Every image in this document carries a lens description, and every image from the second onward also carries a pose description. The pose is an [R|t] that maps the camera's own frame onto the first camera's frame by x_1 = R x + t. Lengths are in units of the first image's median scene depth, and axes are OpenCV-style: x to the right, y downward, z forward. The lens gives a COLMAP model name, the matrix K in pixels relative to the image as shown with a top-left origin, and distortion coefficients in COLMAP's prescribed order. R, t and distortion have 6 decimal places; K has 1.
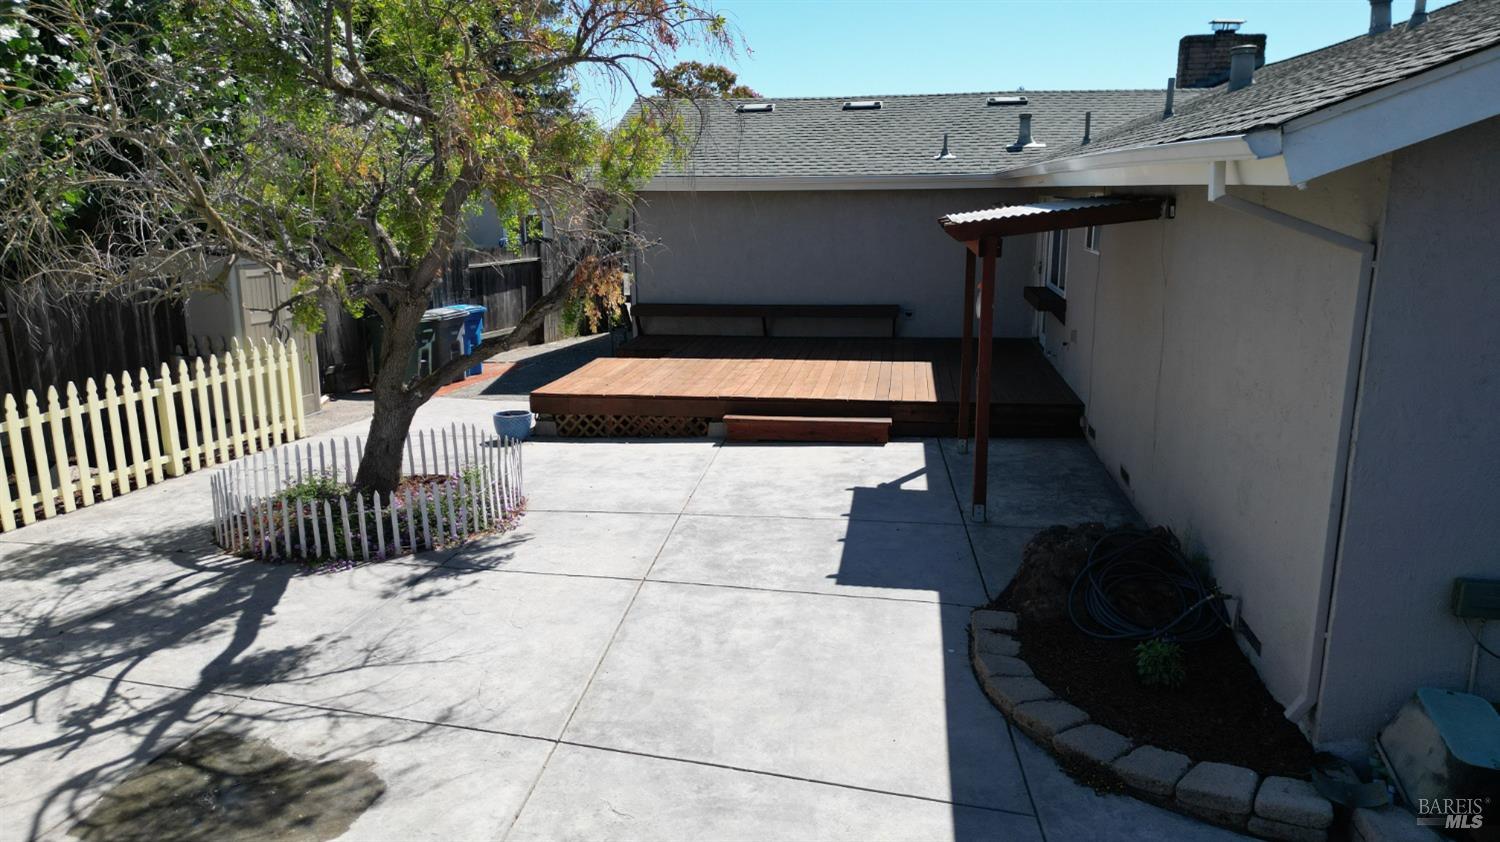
lens RADIAL K [[1040.2, 0, 750.0], [0, 1040.2, 421.0], [0, 0, 1]] dist [0.099097, -0.110961]
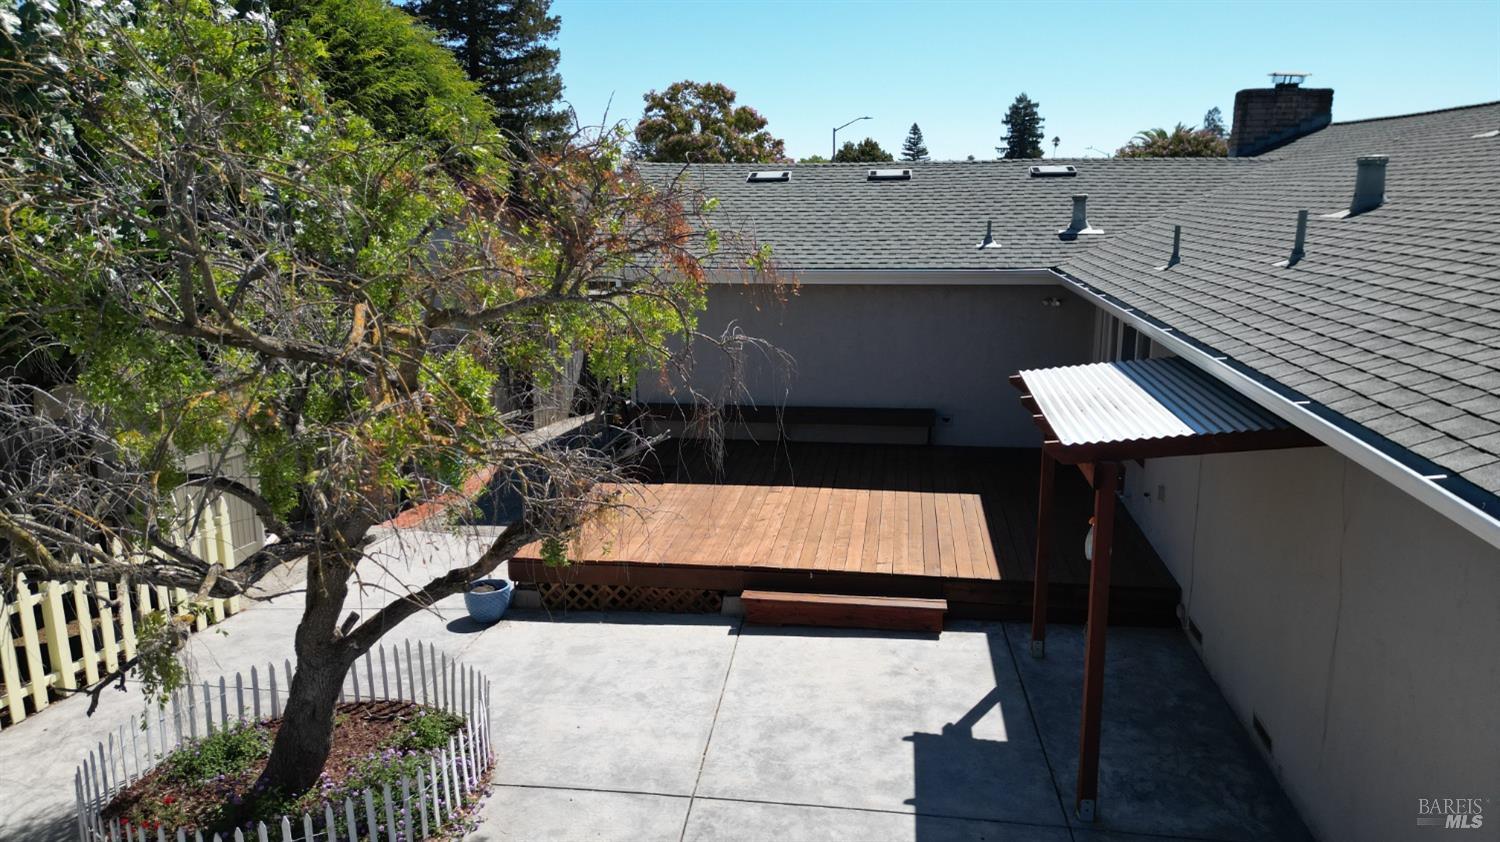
lens RADIAL K [[1054.9, 0, 753.8], [0, 1054.9, 417.5], [0, 0, 1]] dist [0.081299, -0.075978]
pose [[0.999990, 0.000159, 0.004419, -0.020966], [-0.000128, 0.999976, -0.006975, -0.150464], [-0.004420, 0.006974, 0.999966, 0.172106]]
